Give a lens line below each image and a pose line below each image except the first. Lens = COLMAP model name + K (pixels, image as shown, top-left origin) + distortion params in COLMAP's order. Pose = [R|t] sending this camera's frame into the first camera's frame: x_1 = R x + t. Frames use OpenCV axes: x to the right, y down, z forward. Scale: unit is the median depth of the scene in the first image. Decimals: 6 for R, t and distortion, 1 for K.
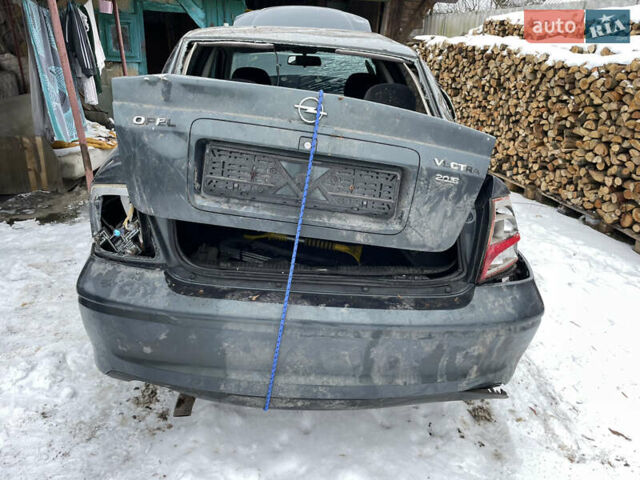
lens RADIAL K [[522.4, 0, 320.0], [0, 522.4, 240.0], [0, 0, 1]] dist [0.006730, -0.003823]
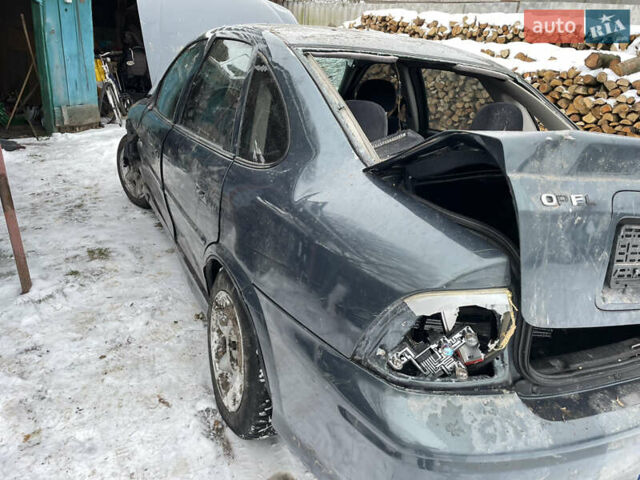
lens RADIAL K [[522.4, 0, 320.0], [0, 522.4, 240.0], [0, 0, 1]] dist [0.006730, -0.003823]
pose [[0.912251, -0.112535, 0.393870, -0.299860], [0.098707, 0.993581, 0.055264, -0.081283], [-0.397561, -0.011537, 0.917503, 0.161994]]
